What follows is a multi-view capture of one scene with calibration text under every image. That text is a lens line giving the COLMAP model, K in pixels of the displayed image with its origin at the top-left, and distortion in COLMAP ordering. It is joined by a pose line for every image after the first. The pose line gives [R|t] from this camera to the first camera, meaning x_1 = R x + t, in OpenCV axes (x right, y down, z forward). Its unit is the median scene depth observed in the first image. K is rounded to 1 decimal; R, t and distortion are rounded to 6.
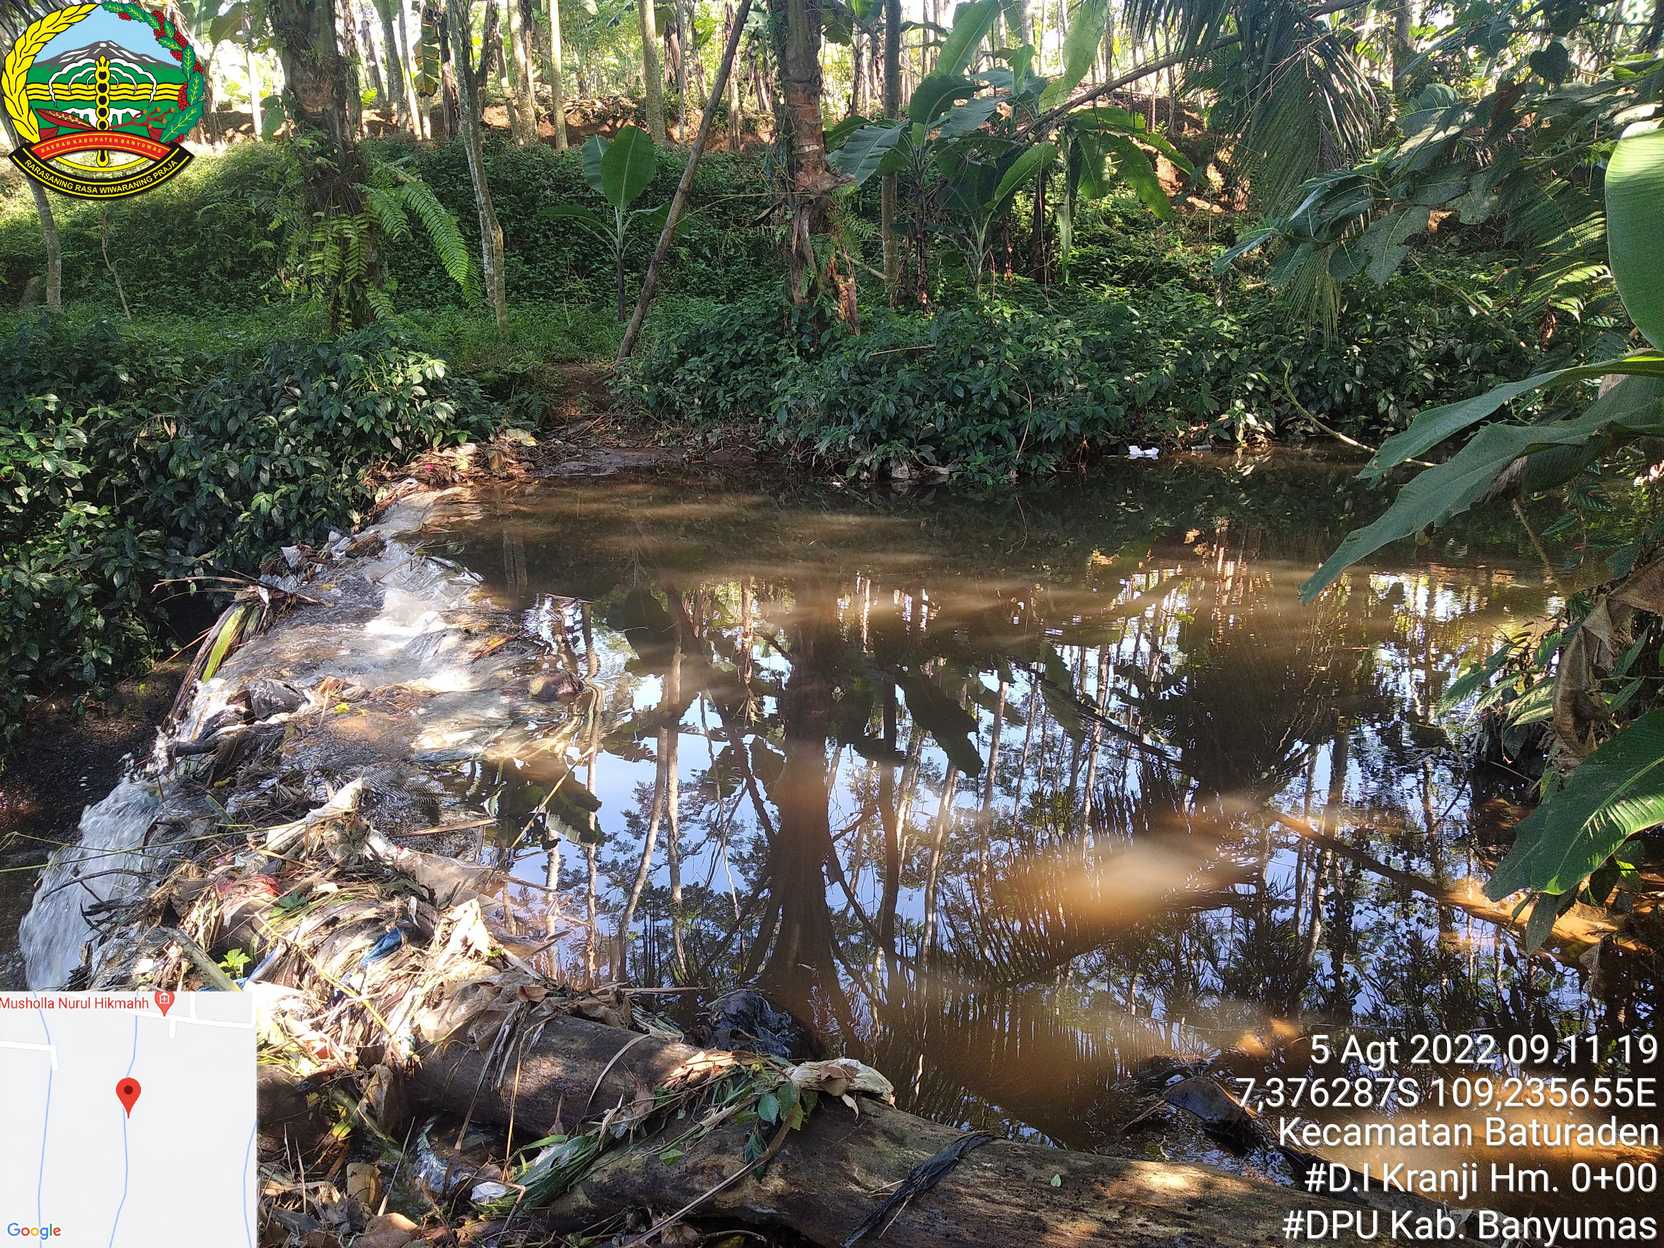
lens RADIAL K [[1398.7, 0, 838.3], [0, 1398.7, 623.0], [0, 0, 1]] dist [0.031184, -0.089226]
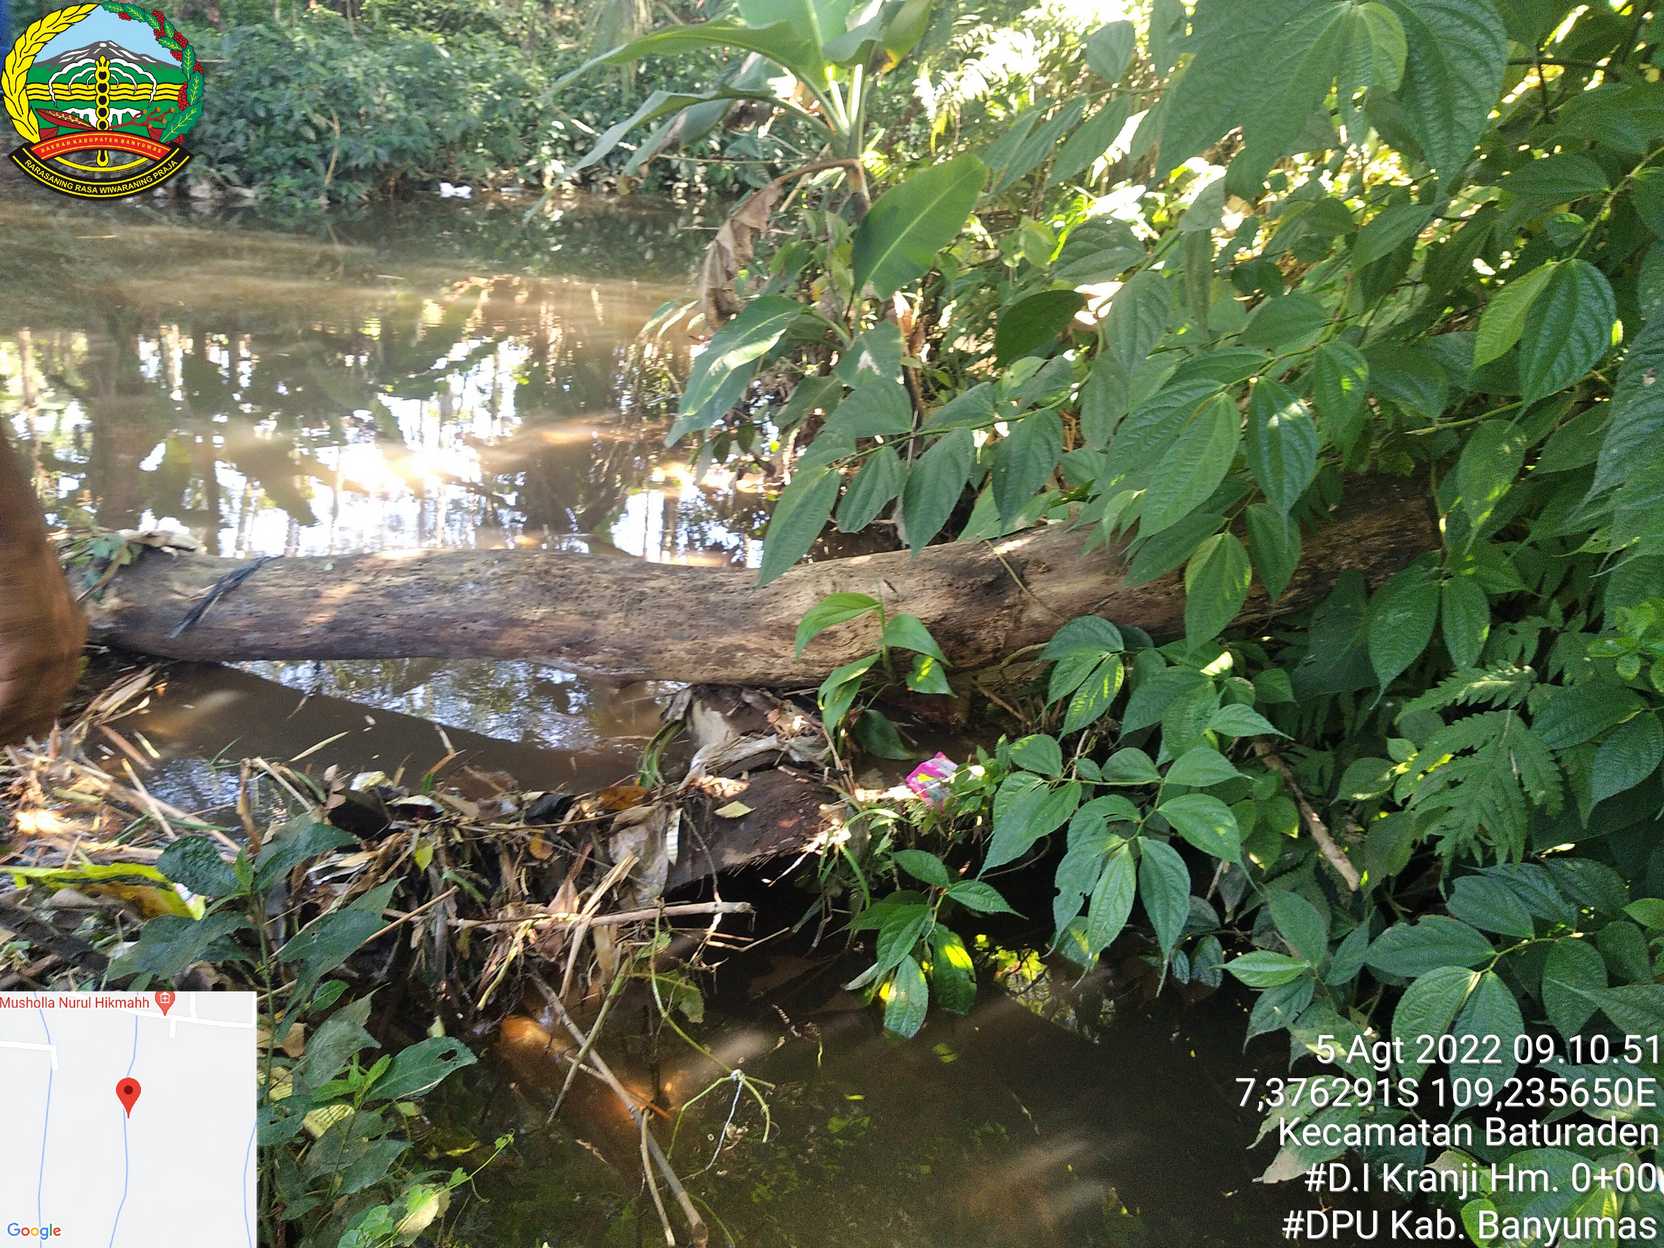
lens RADIAL K [[1398.7, 0, 841.5], [0, 1398.7, 617.8], [0, 0, 1]] dist [0.031184, -0.089226]
pose [[0.897073, -0.072822, 0.435840, -0.000725], [0.008773, 0.989068, 0.147202, 0.045433], [-0.441795, -0.128227, 0.887905, -0.096383]]
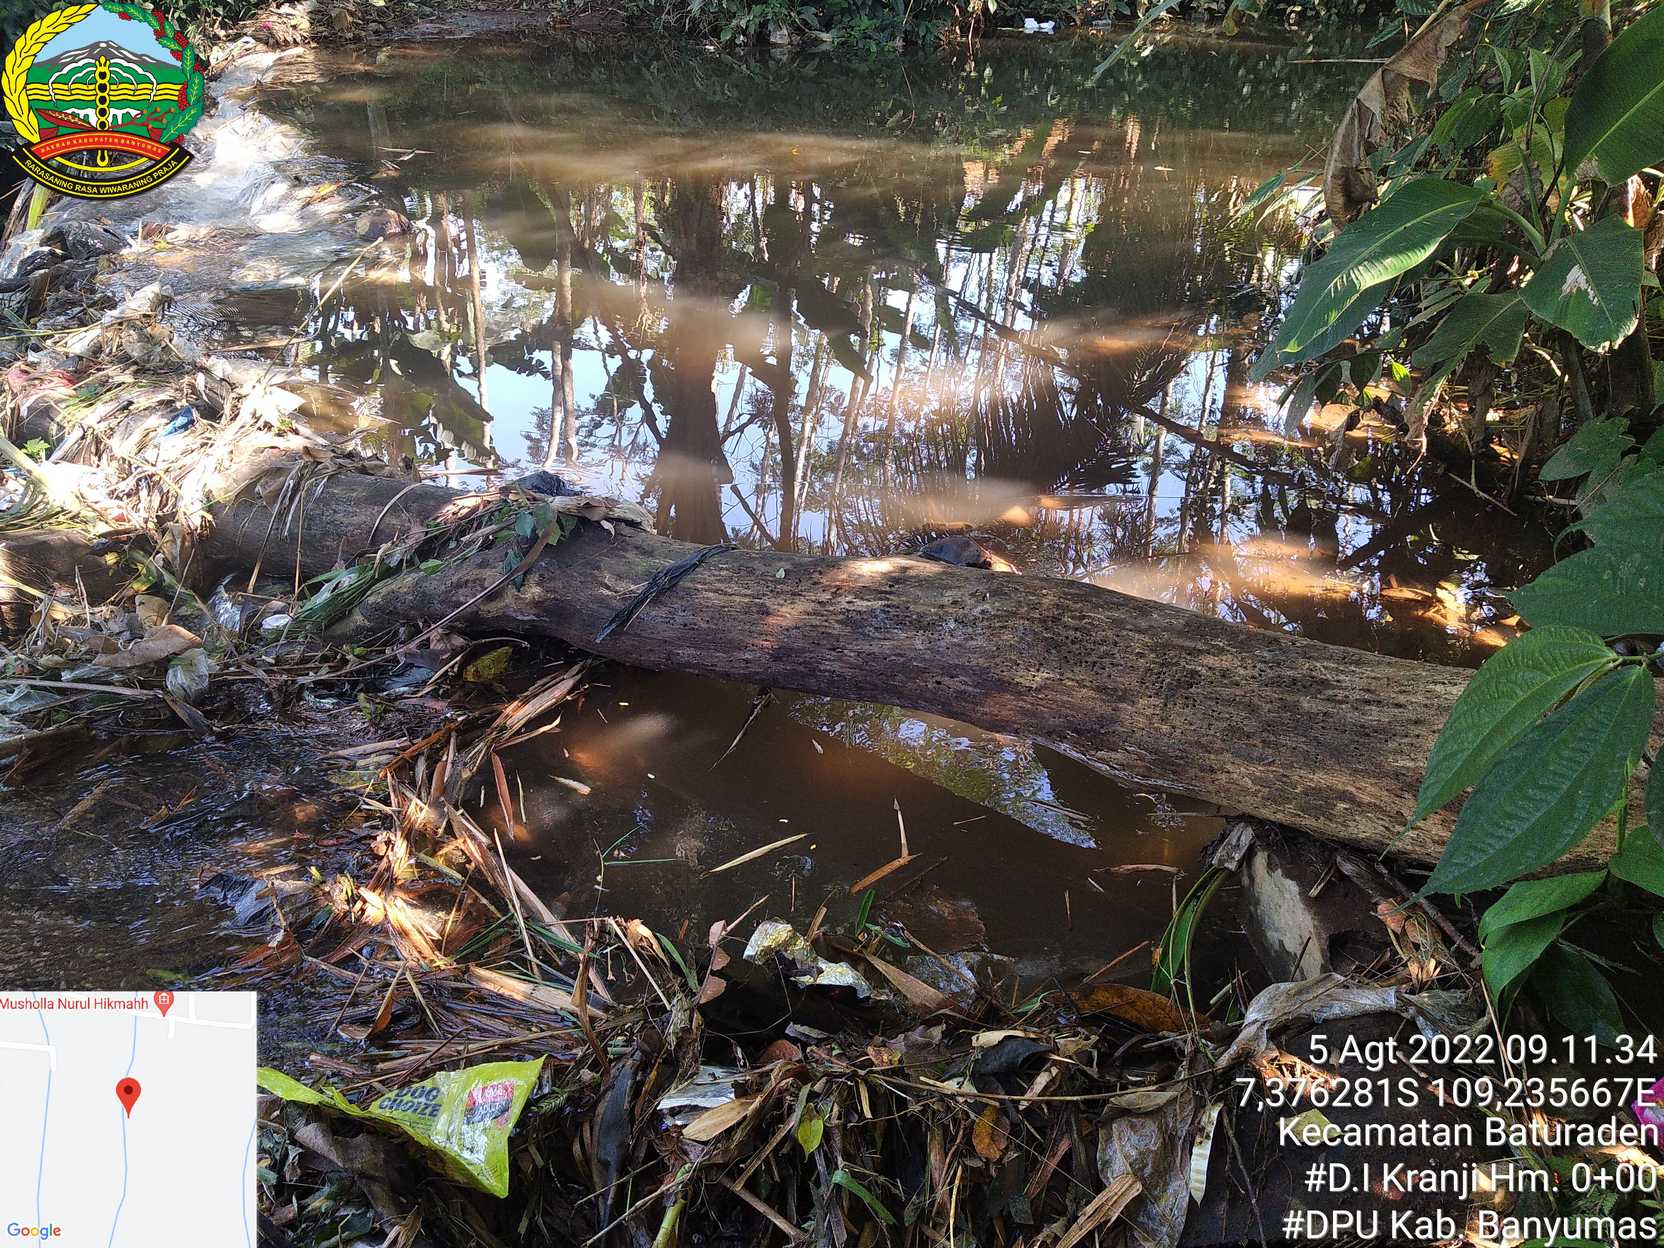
lens RADIAL K [[1398.7, 0, 835.5], [0, 1398.7, 627.9], [0, 0, 1]] dist [0.031184, -0.089226]
pose [[0.998249, -0.007066, 0.058724, 0.025134], [-0.008499, 0.965399, 0.260638, 0.029003], [-0.058534, -0.260681, 0.963649, -0.011834]]
